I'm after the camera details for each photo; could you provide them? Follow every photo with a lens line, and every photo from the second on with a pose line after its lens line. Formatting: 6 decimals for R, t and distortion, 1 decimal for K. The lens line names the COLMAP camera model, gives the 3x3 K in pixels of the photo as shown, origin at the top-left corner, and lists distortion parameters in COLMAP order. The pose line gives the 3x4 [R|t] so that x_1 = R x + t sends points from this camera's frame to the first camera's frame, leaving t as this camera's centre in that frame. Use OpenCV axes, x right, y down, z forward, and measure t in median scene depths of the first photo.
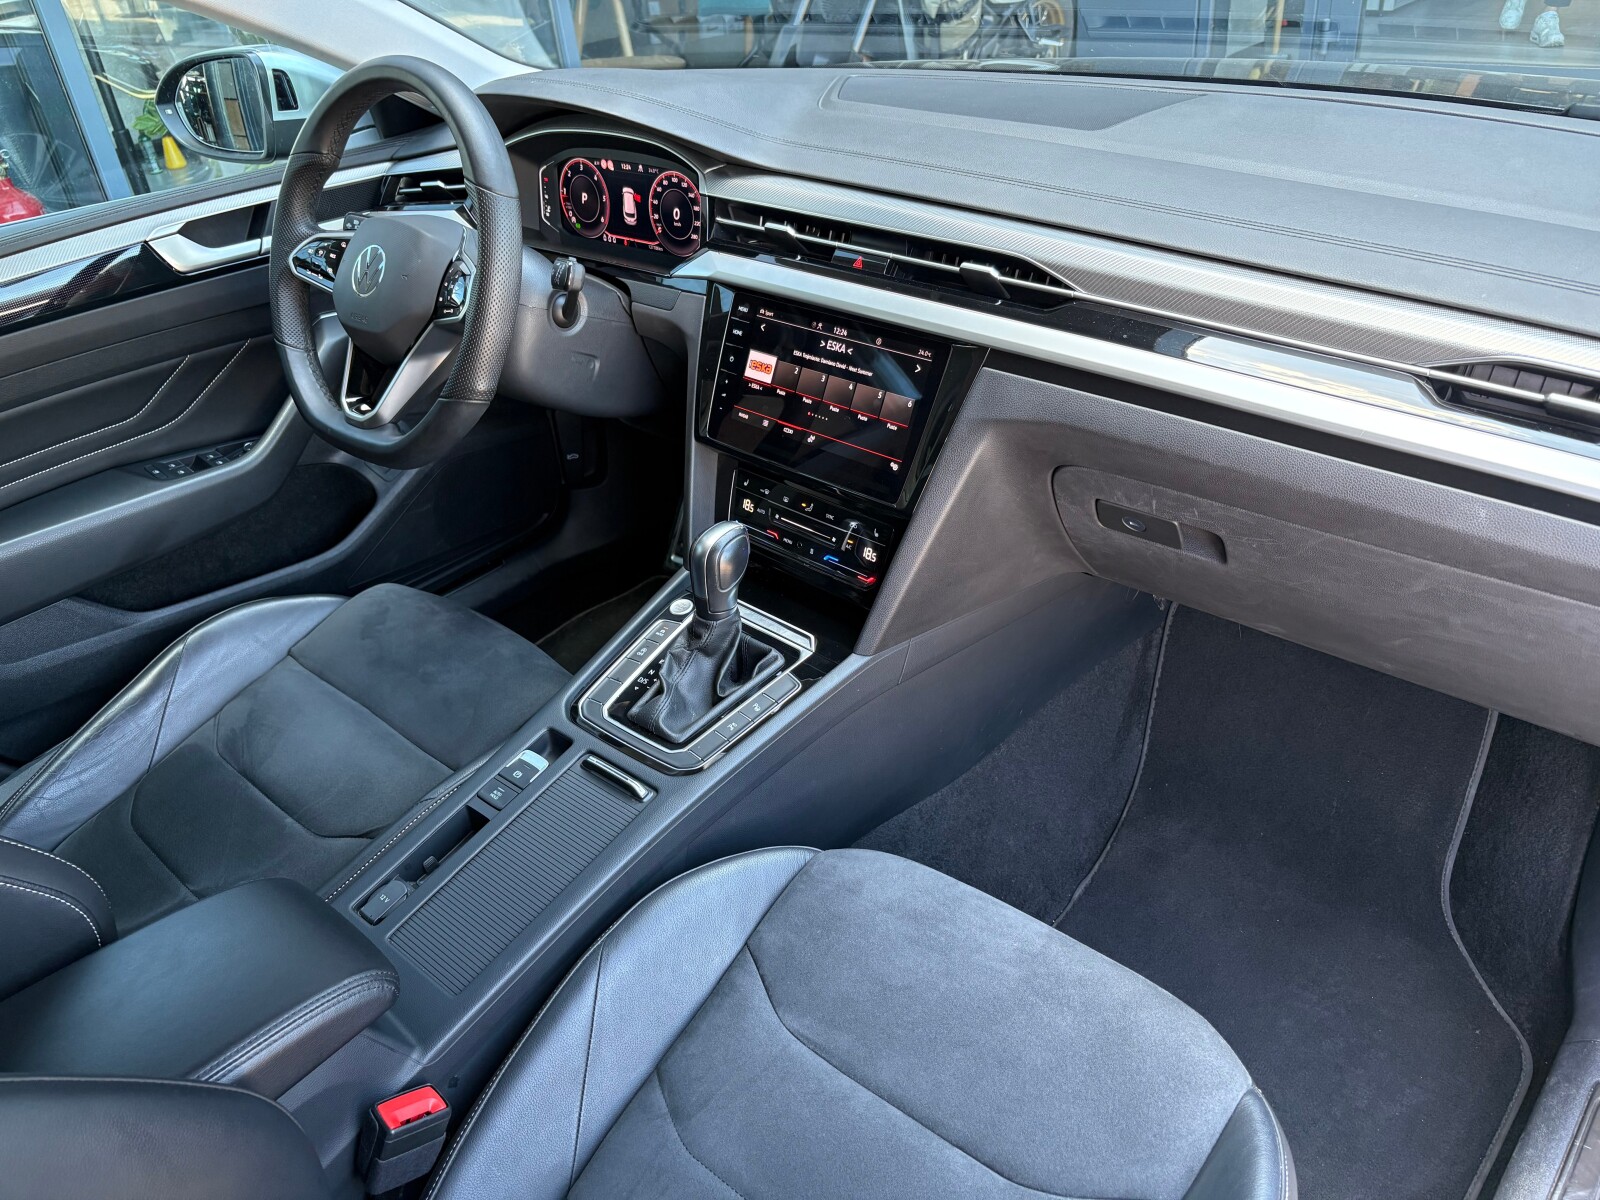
lens RADIAL K [[1227.5, 0, 766.5], [0, 1227.5, 620.0], [0, 0, 1]] dist [0.022541, -0.030448]
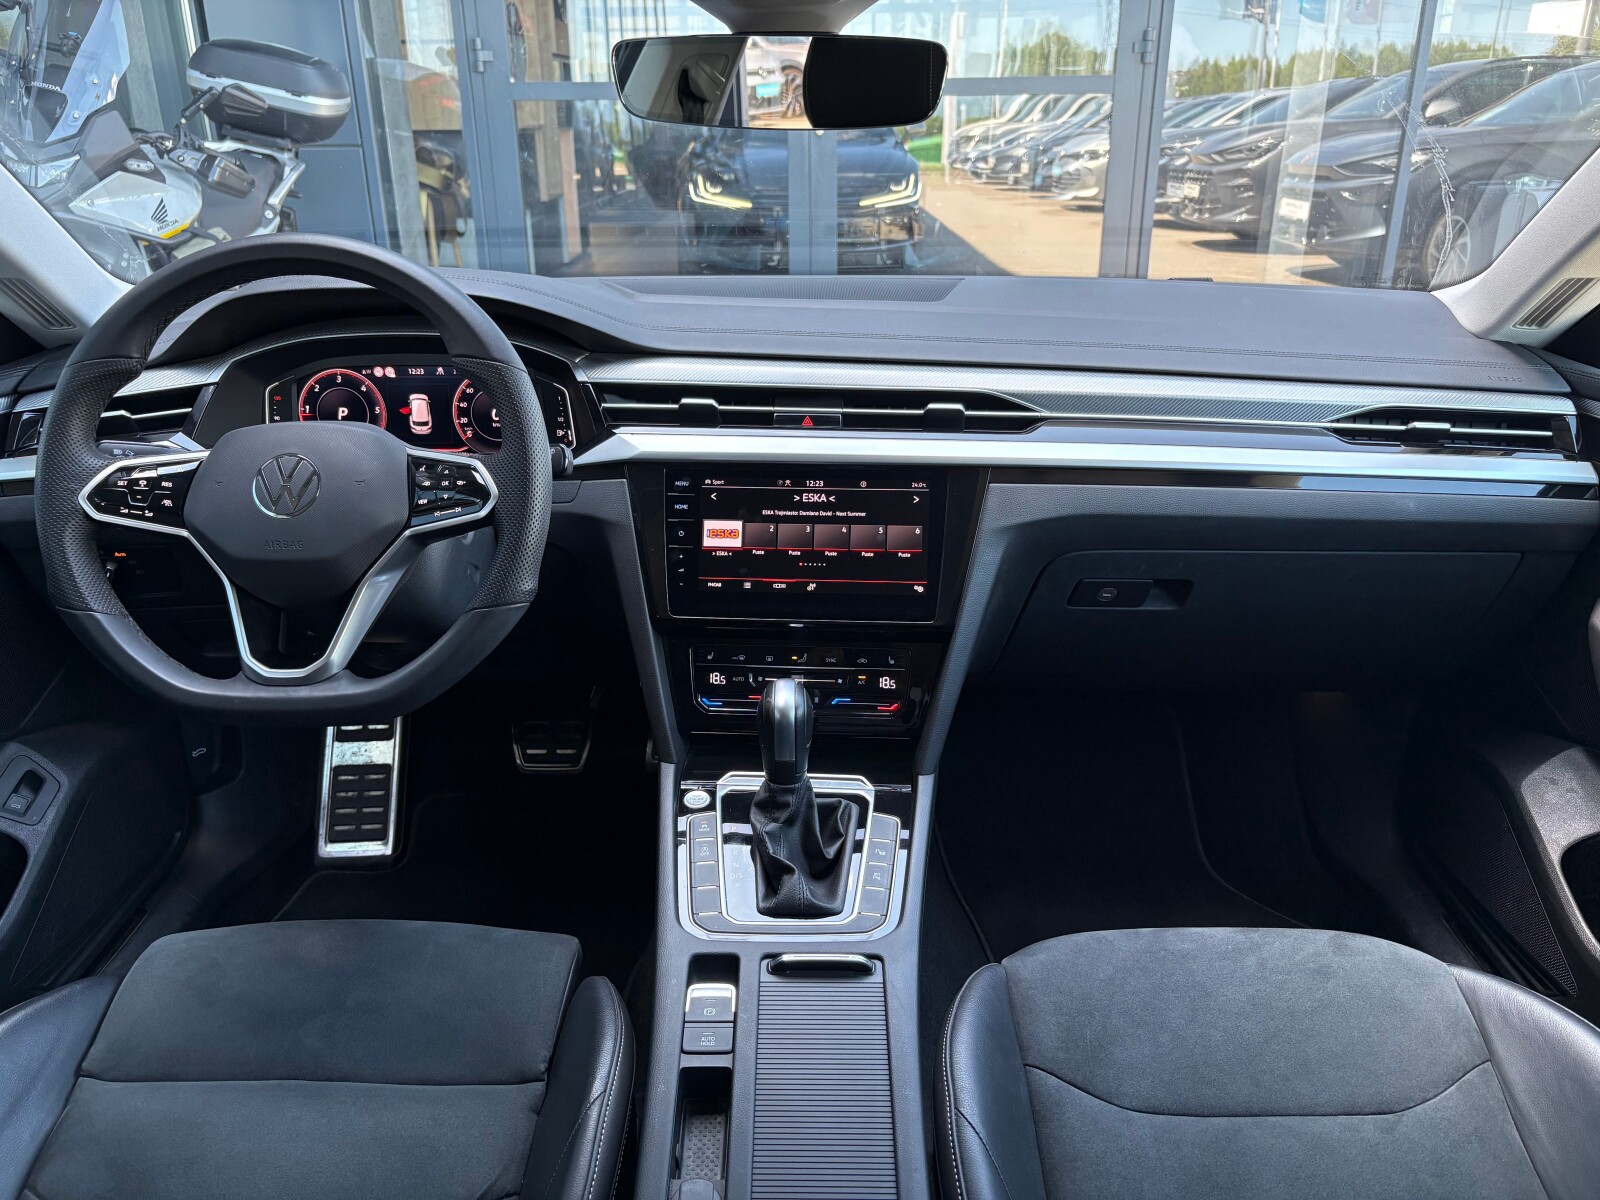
lens RADIAL K [[1227.5, 0, 811.1], [0, 1227.5, 600.8], [0, 0, 1]] dist [0.022541, -0.030448]
pose [[0.731523, -0.162050, 0.662279, -0.612317], [0.311230, 0.943606, -0.112884, -0.021102], [-0.606638, 0.288699, 0.740705, 0.238332]]
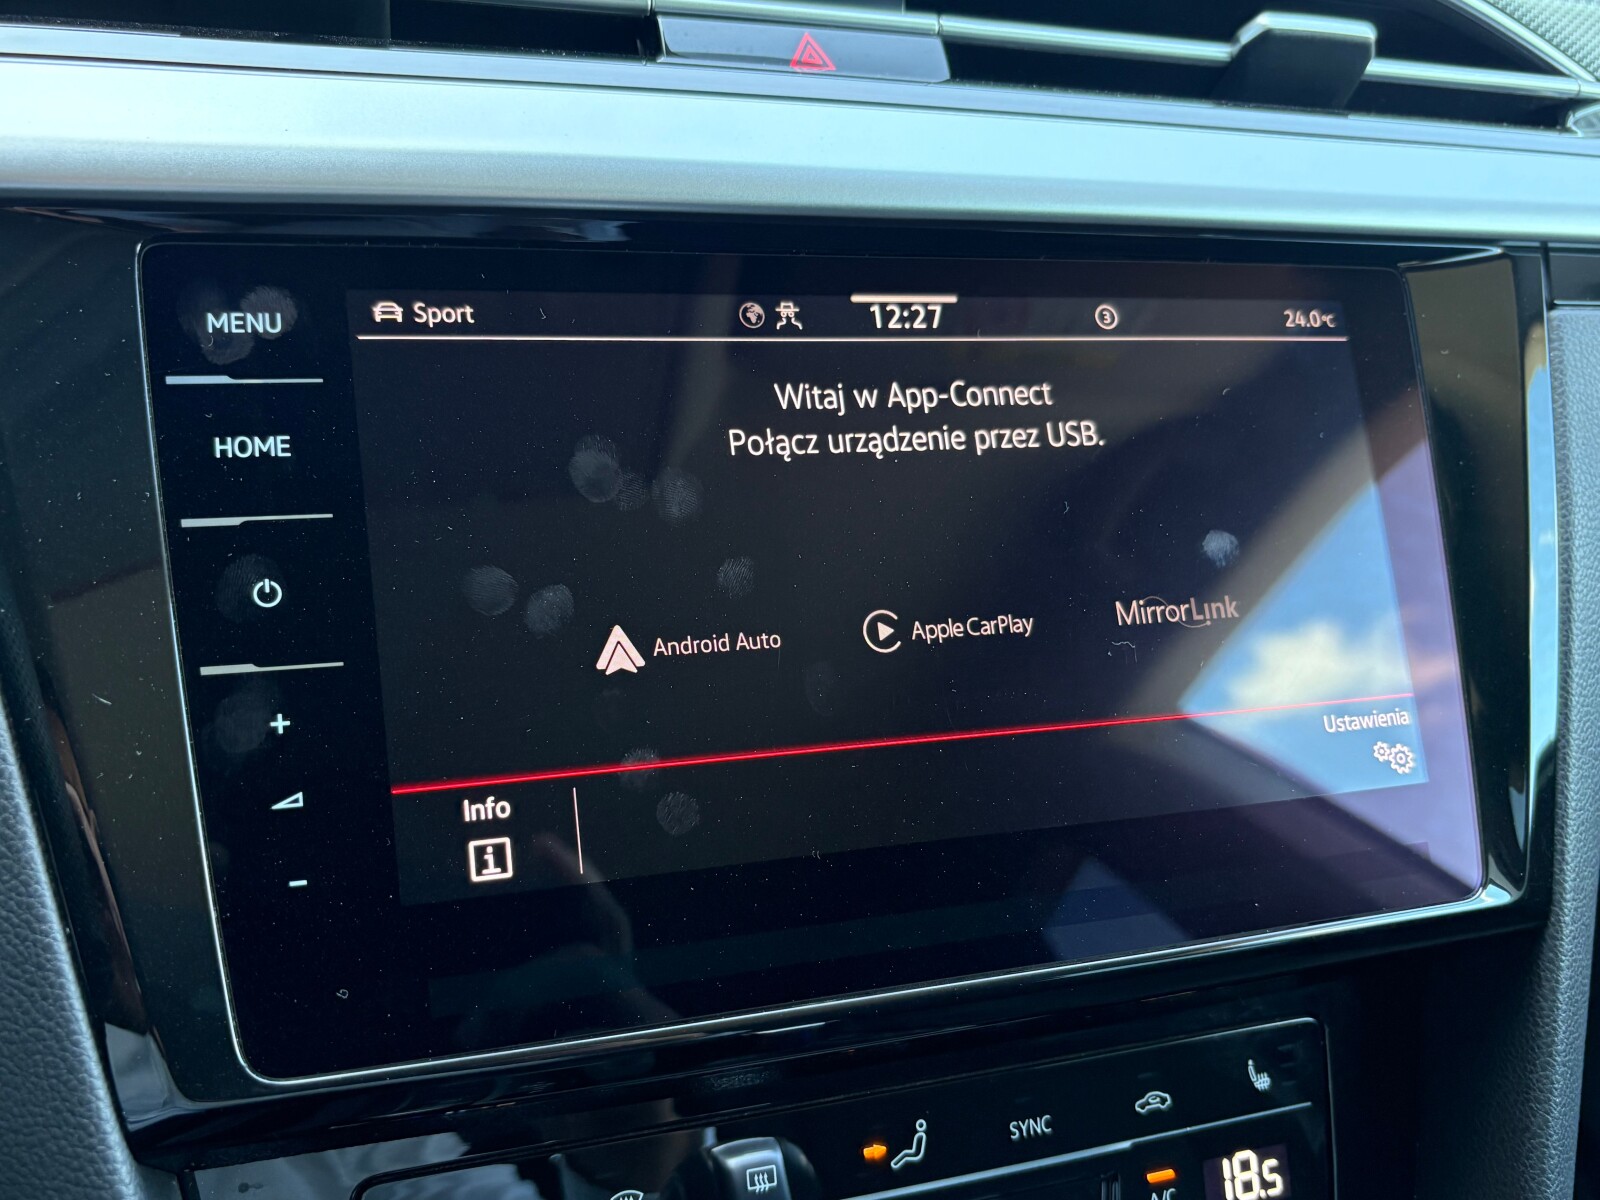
lens RADIAL K [[1523.4, 0, 790.2], [0, 1523.4, 603.0], [0, 0, 1]] dist [-0.006216, 0.000000]
pose [[0.402097, -0.162391, 0.901081, -0.194497], [0.422515, 0.906004, -0.025264, -0.177419], [-0.812280, 0.390879, 0.432914, 0.860292]]
